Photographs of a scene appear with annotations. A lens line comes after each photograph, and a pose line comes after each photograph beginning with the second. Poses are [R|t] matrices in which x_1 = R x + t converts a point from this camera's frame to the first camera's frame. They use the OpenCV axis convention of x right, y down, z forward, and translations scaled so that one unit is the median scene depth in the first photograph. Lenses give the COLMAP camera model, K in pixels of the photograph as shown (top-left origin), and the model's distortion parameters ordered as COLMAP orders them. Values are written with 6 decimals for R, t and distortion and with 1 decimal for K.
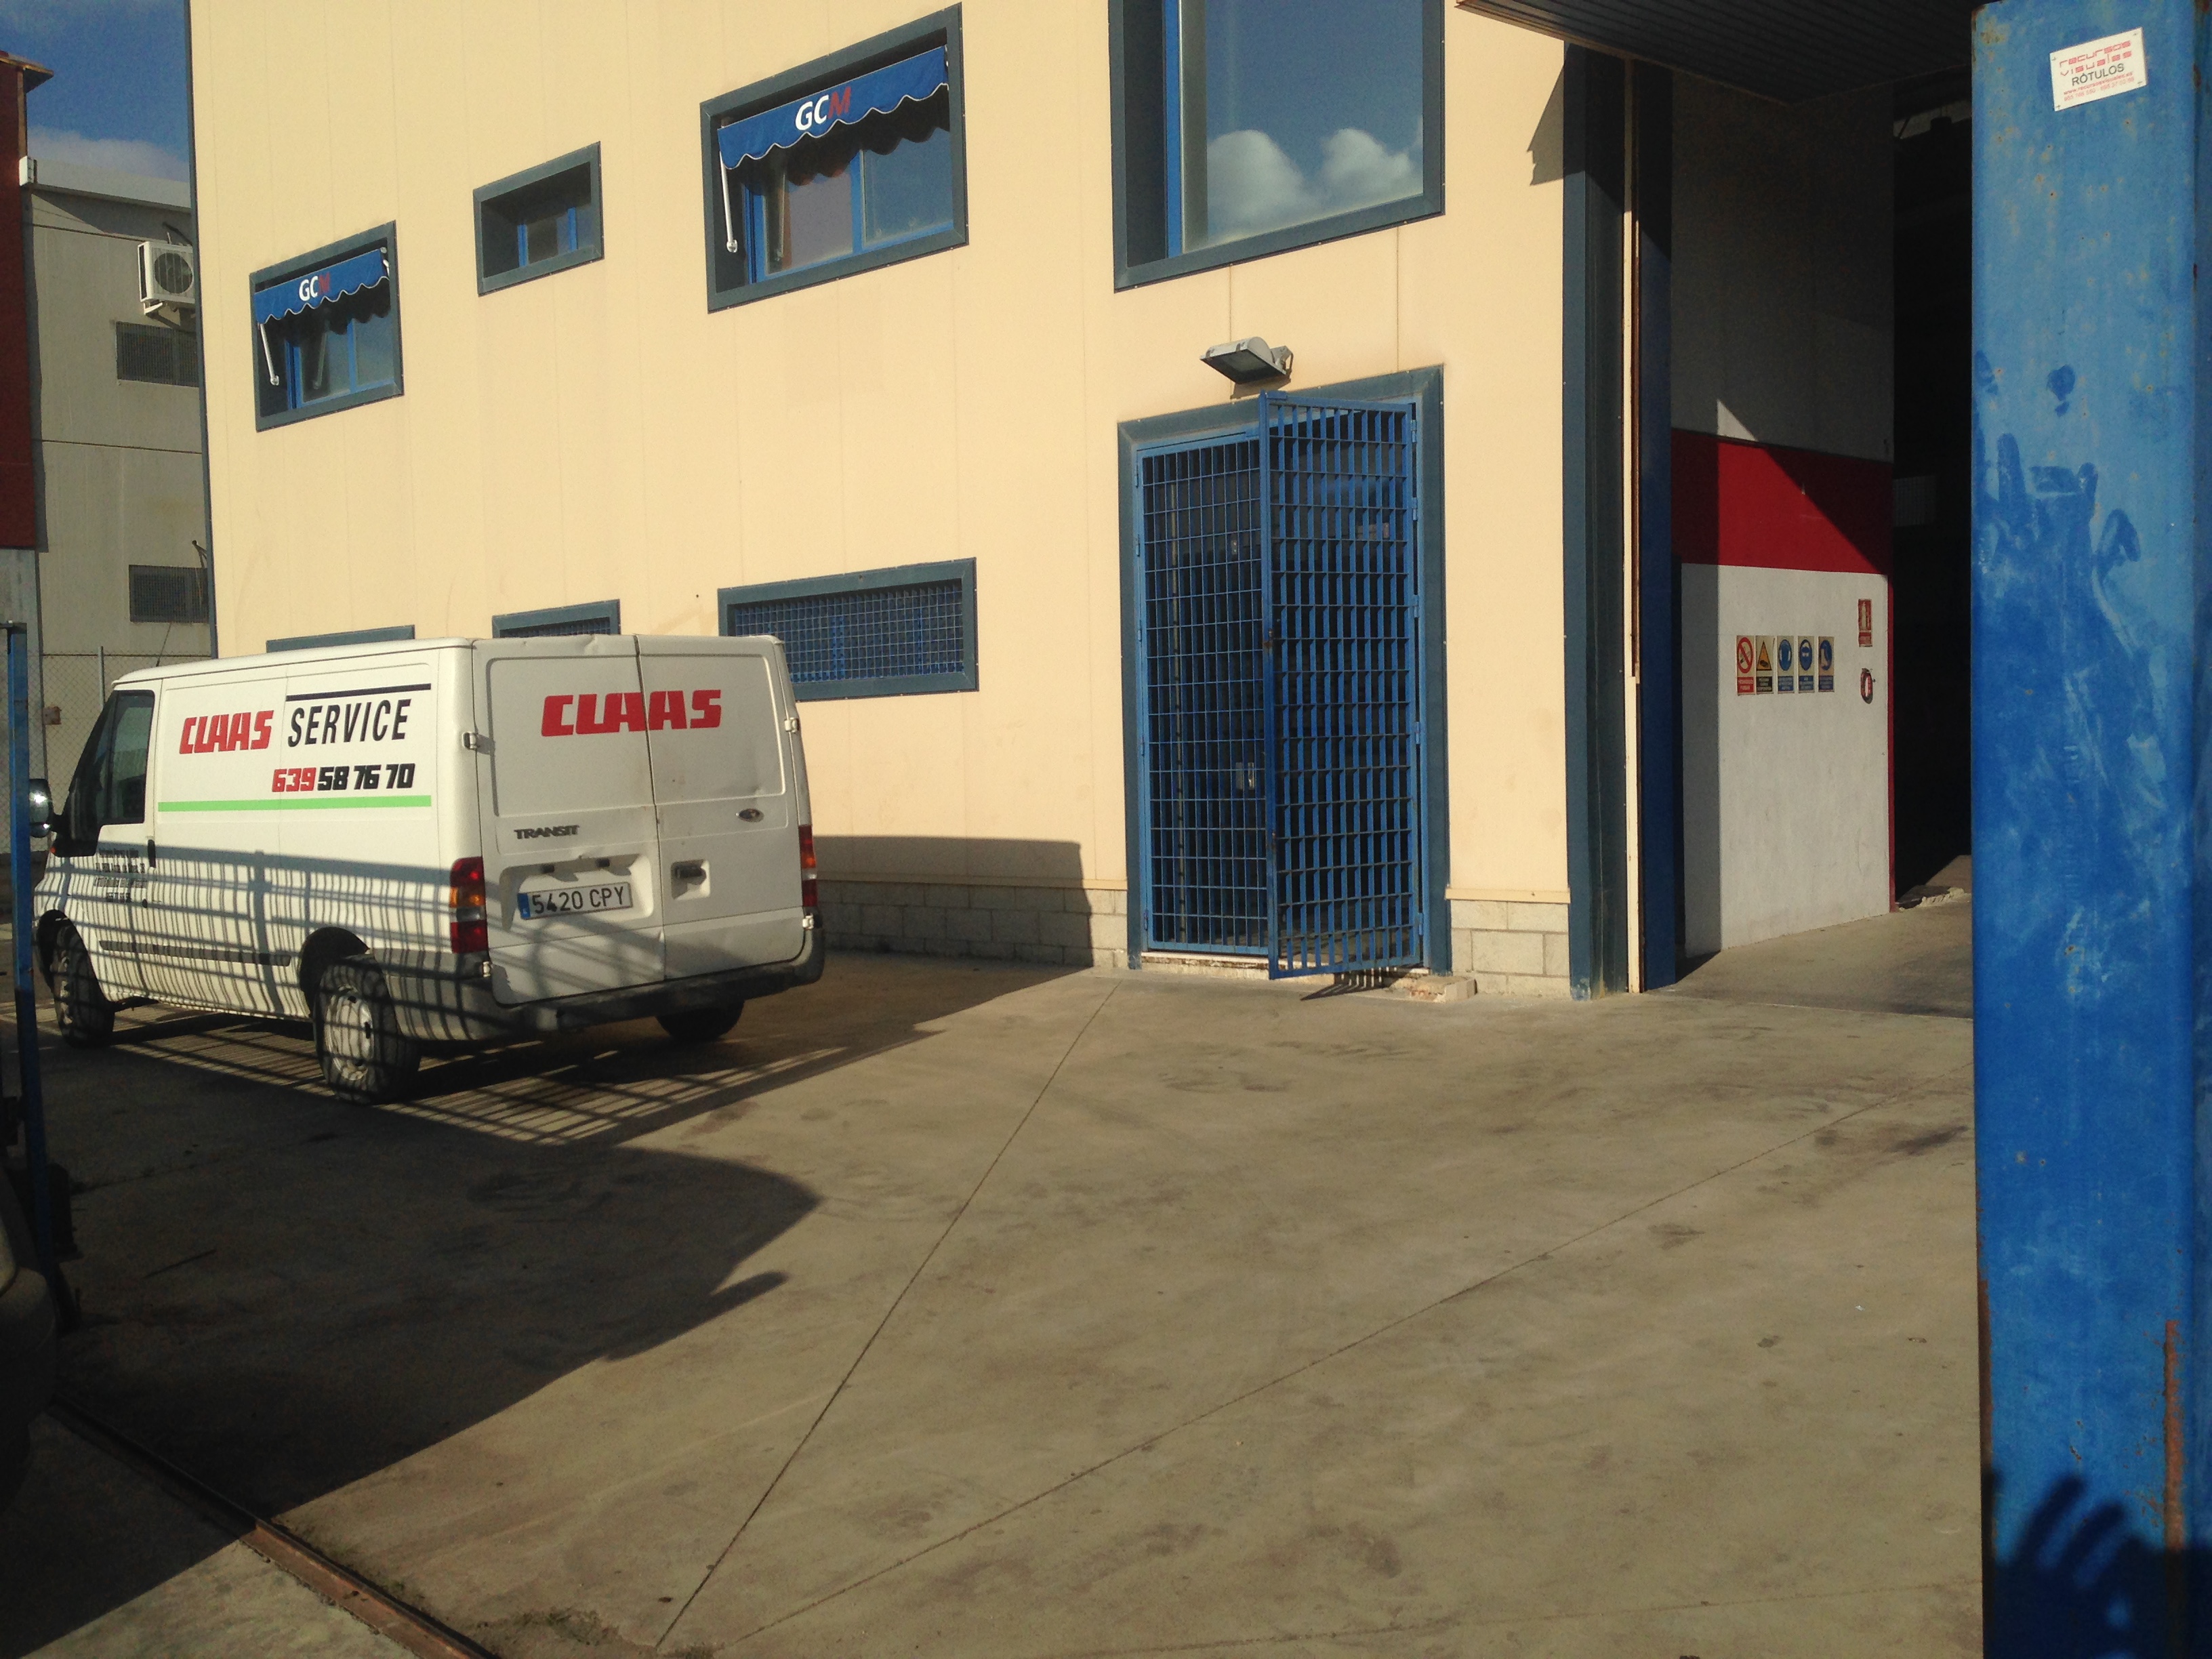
lens RADIAL K [[1938.2, 0, 1096.6], [0, 1938.2, 835.9], [0, 0, 1]] dist [0.028886, 0.007518]
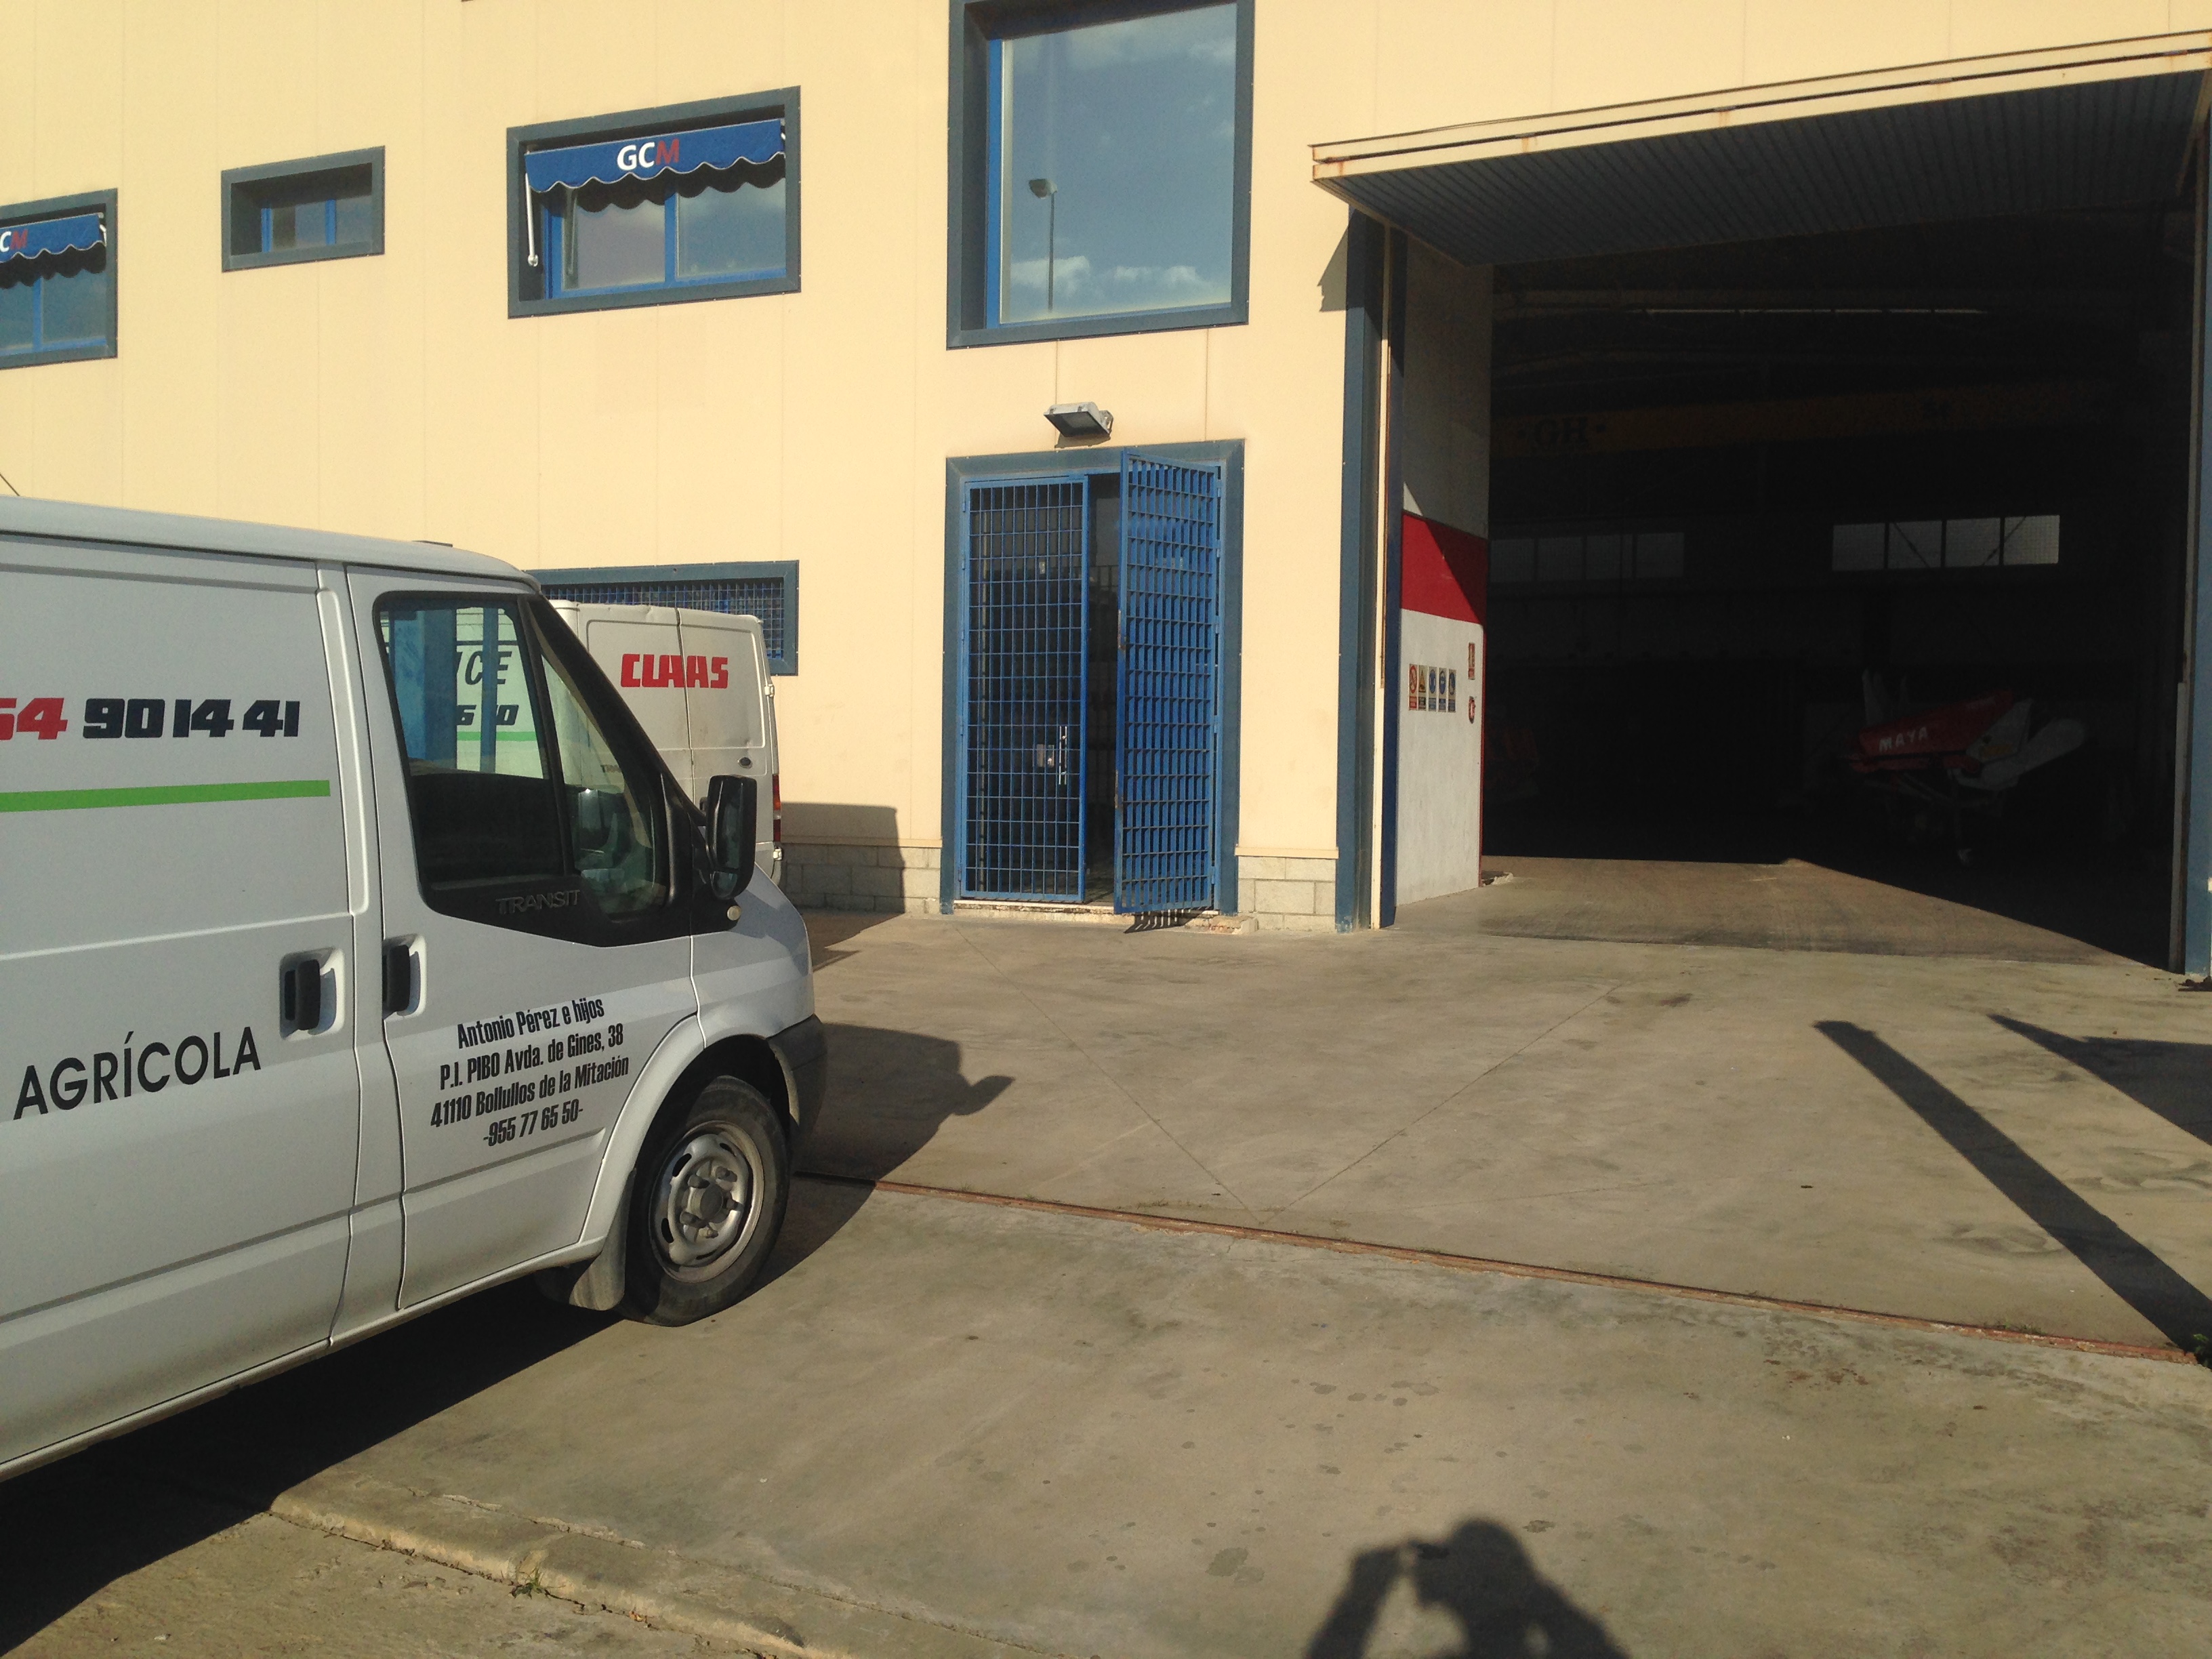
lens RADIAL K [[1912.9, 0, 1103.1], [0, 1912.9, 820.6], [0, 0, 1]] dist [0.001357, -0.030475]
pose [[0.951173, 0.031441, 0.307052, -0.260158], [-0.025937, 0.999422, -0.021989, 0.035625], [-0.307566, 0.012952, 0.951439, -0.153567]]
